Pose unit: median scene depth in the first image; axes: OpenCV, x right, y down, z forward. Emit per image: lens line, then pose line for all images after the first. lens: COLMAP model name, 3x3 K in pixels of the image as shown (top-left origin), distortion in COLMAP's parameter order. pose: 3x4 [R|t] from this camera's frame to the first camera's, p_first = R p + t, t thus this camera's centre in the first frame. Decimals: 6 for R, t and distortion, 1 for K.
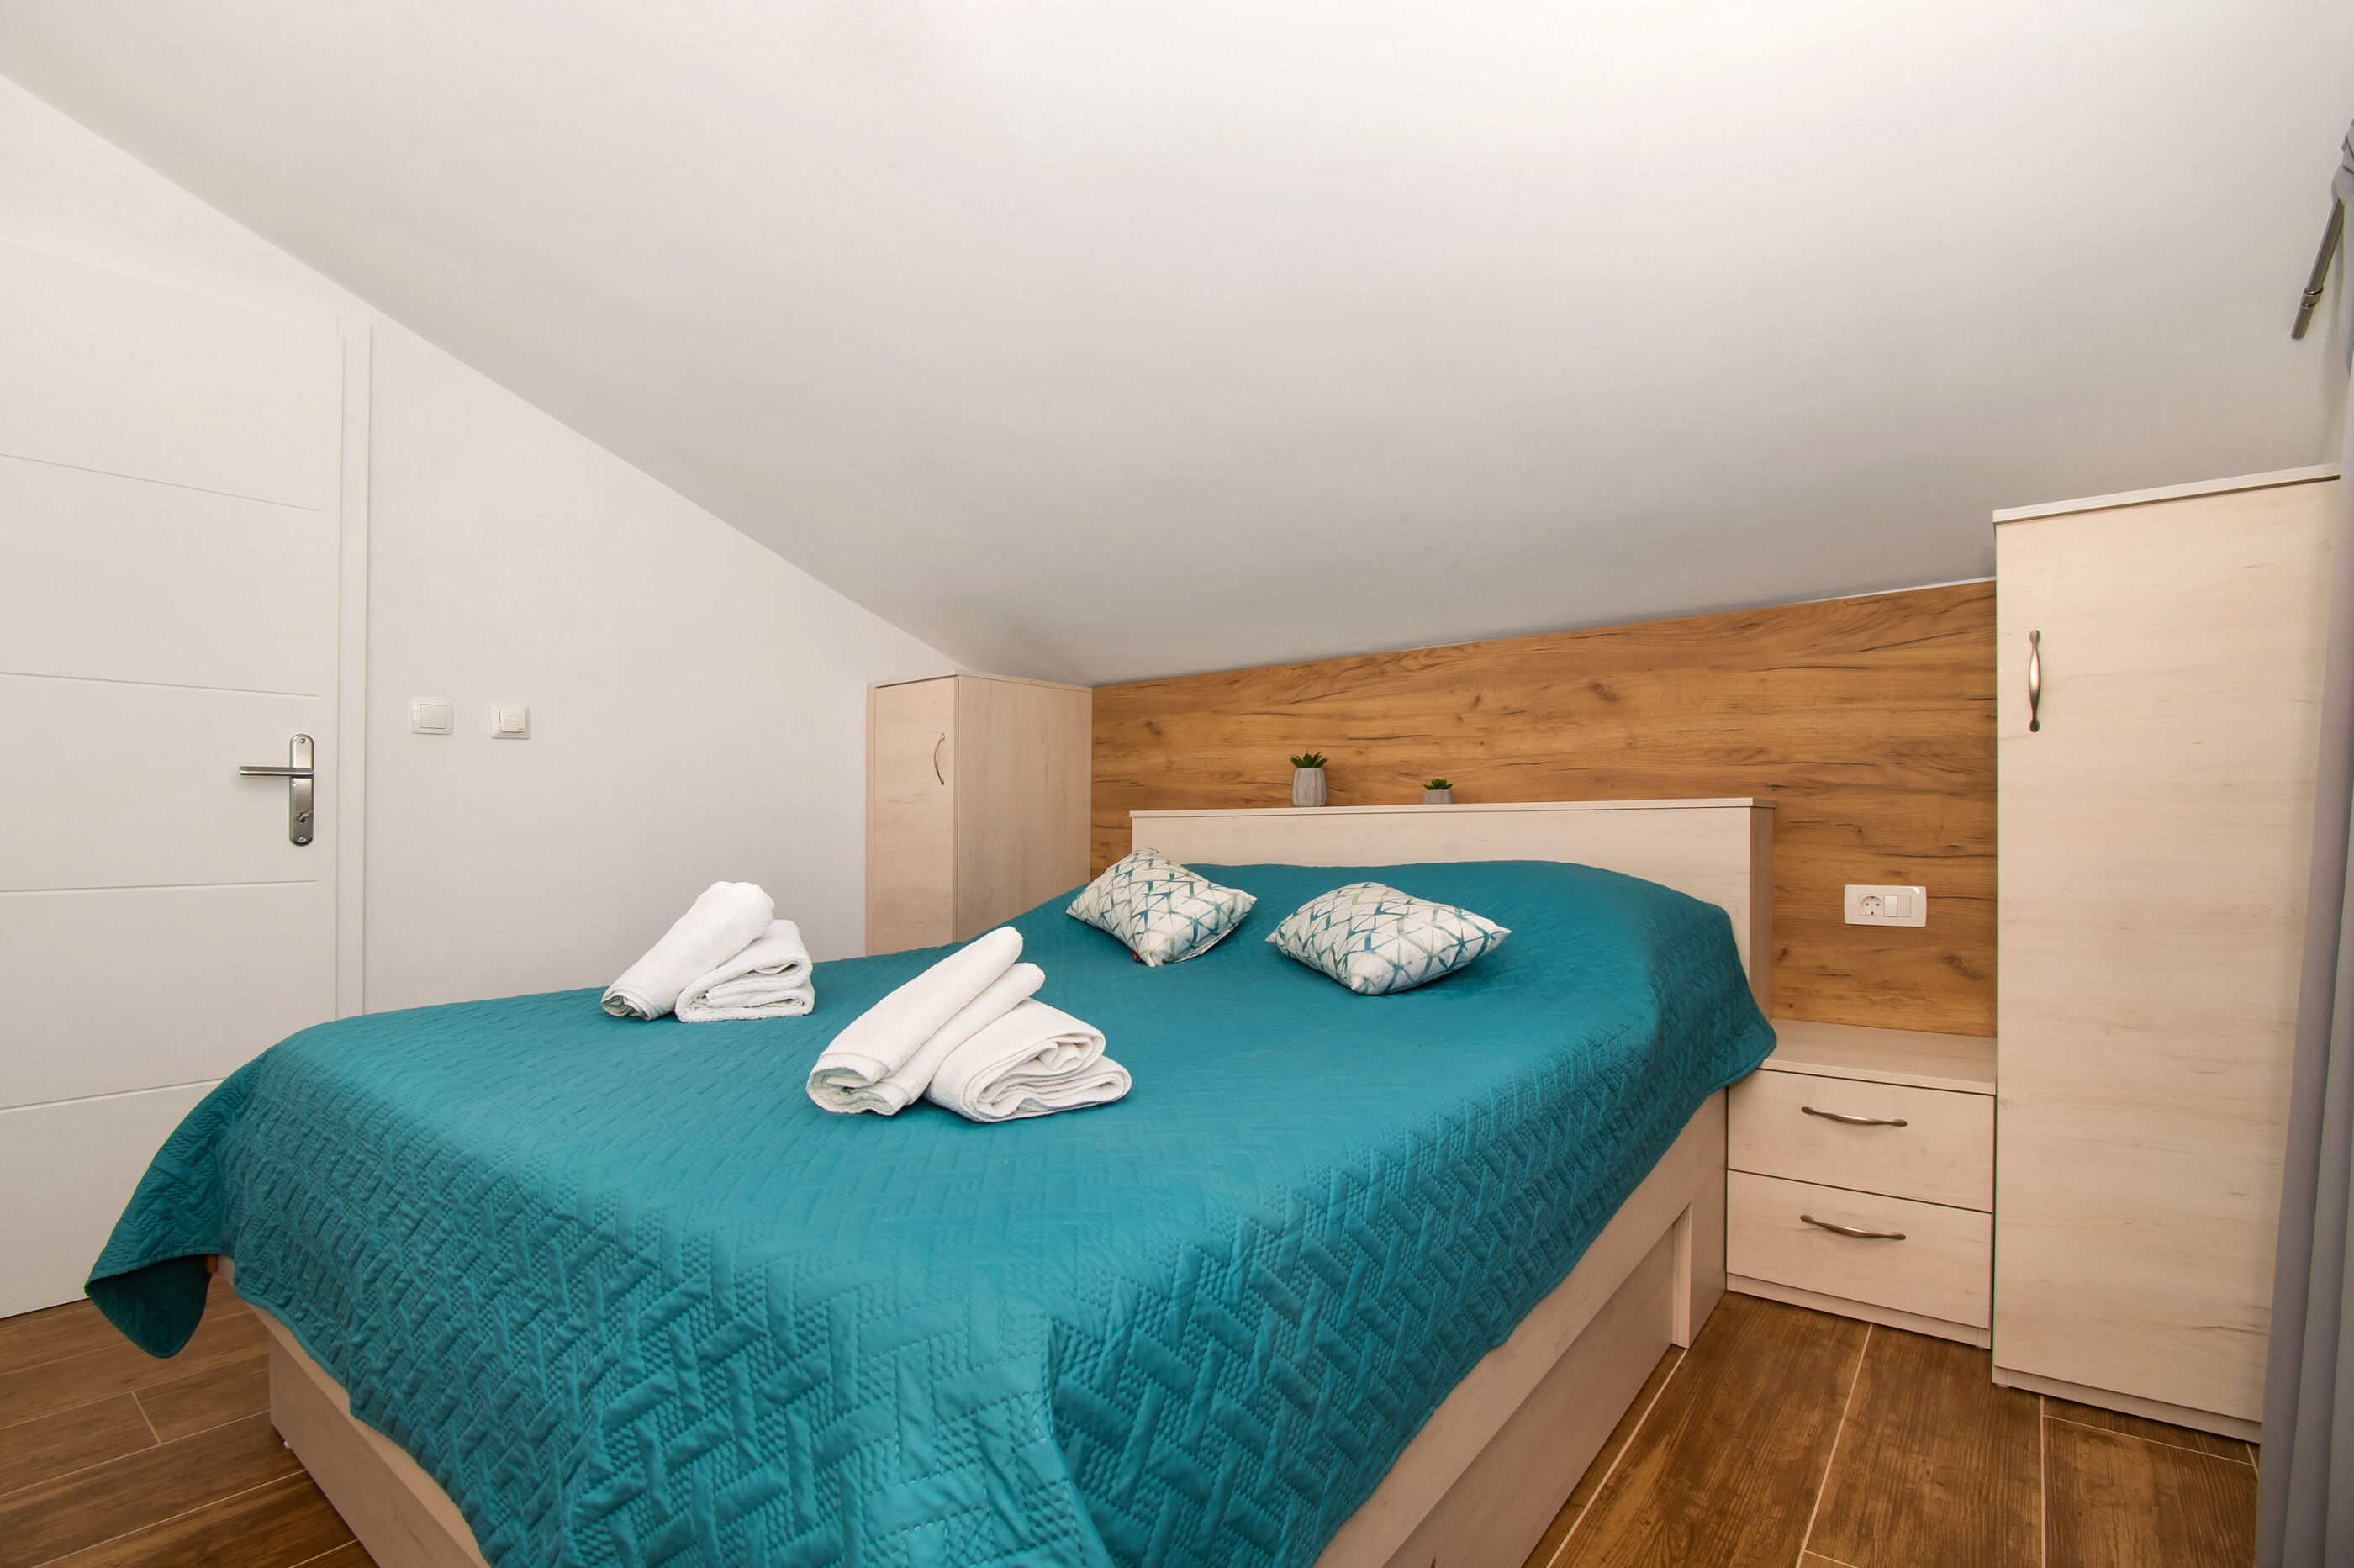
lens RADIAL K [[1078.4, 0, 1328.7], [0, 1078.4, 809.3], [0, 0, 1]] dist [-0.009687, -0.003900]
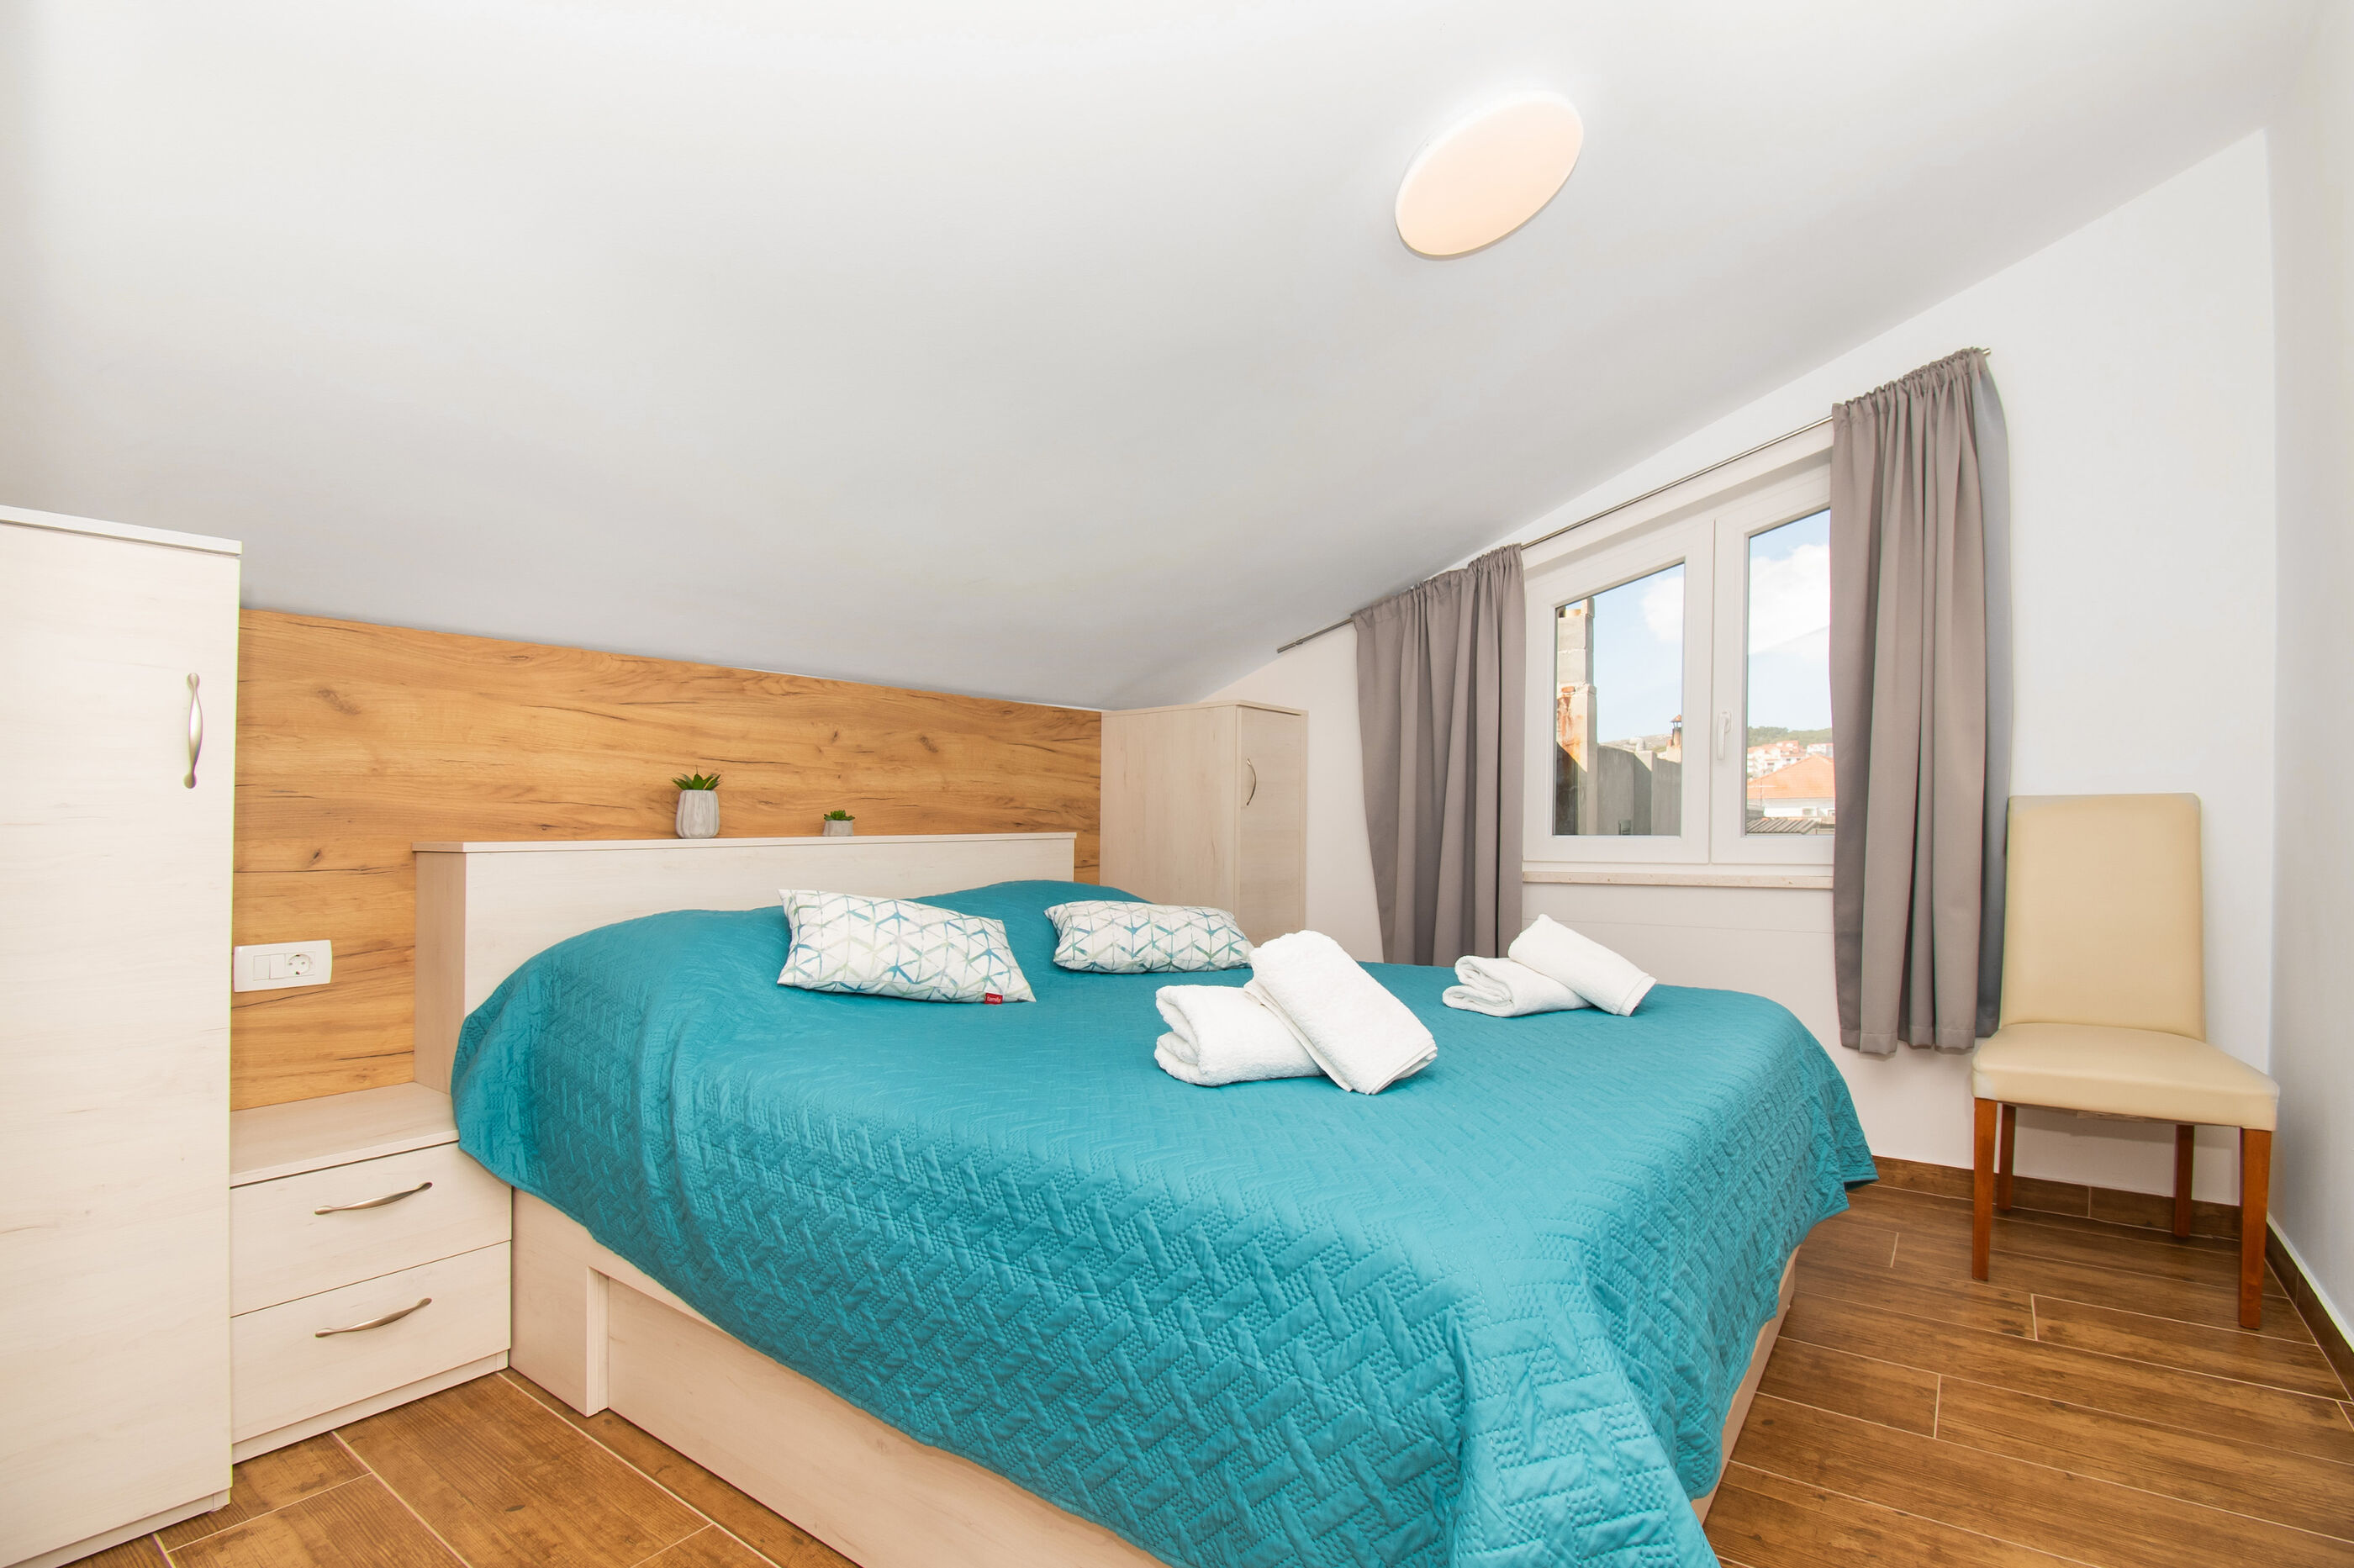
lens RADIAL K [[1078.4, 0, 1171.1], [0, 1078.4, 842.9], [0, 0, 1]] dist [-0.009687, -0.003900]
pose [[0.022488, 0.007452, 0.999719, -0.848745], [0.012894, 0.999887, -0.007744, 0.014119], [-0.999664, 0.013064, 0.022389, 0.619182]]
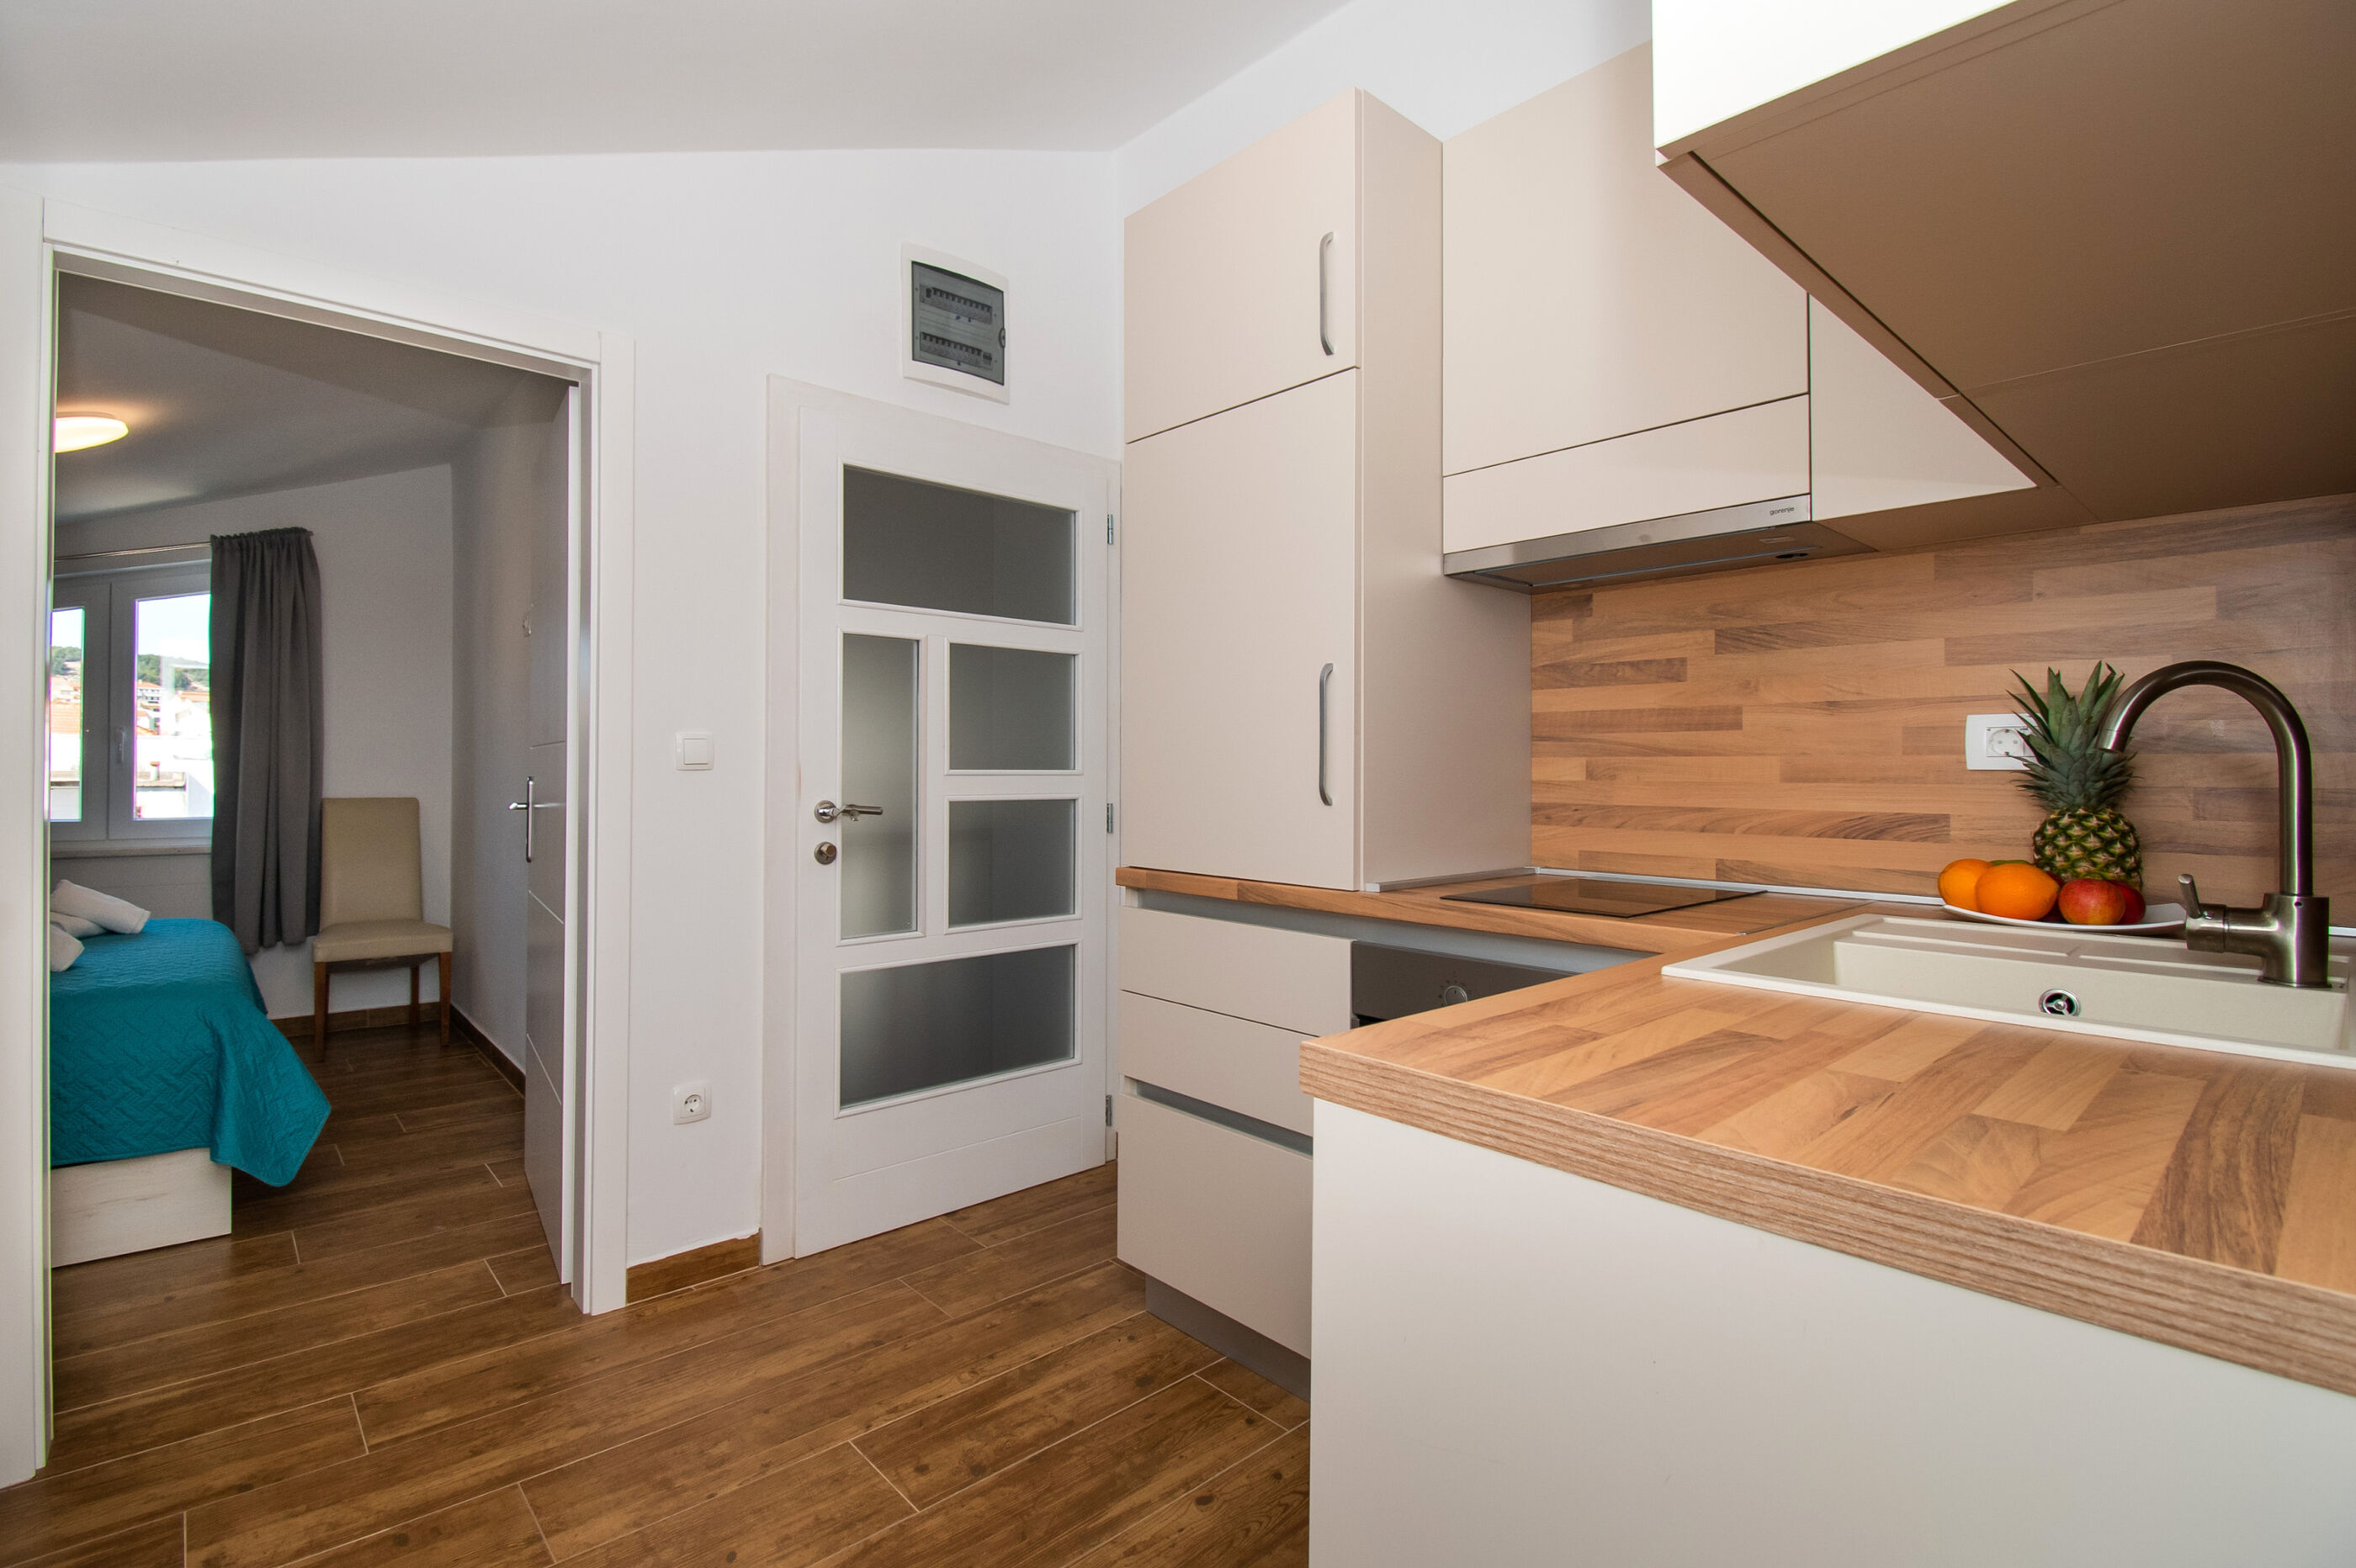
lens RADIAL K [[1079.1, 0, 1122.8], [0, 1079.1, 795.0], [0, 0, 1]] dist [-0.009687, -0.003900]
pose [[-0.972669, 0.014925, 0.231714, -1.418585], [0.016719, 0.999844, 0.005780, -0.012502], [-0.231592, 0.009496, -0.972767, 1.174382]]
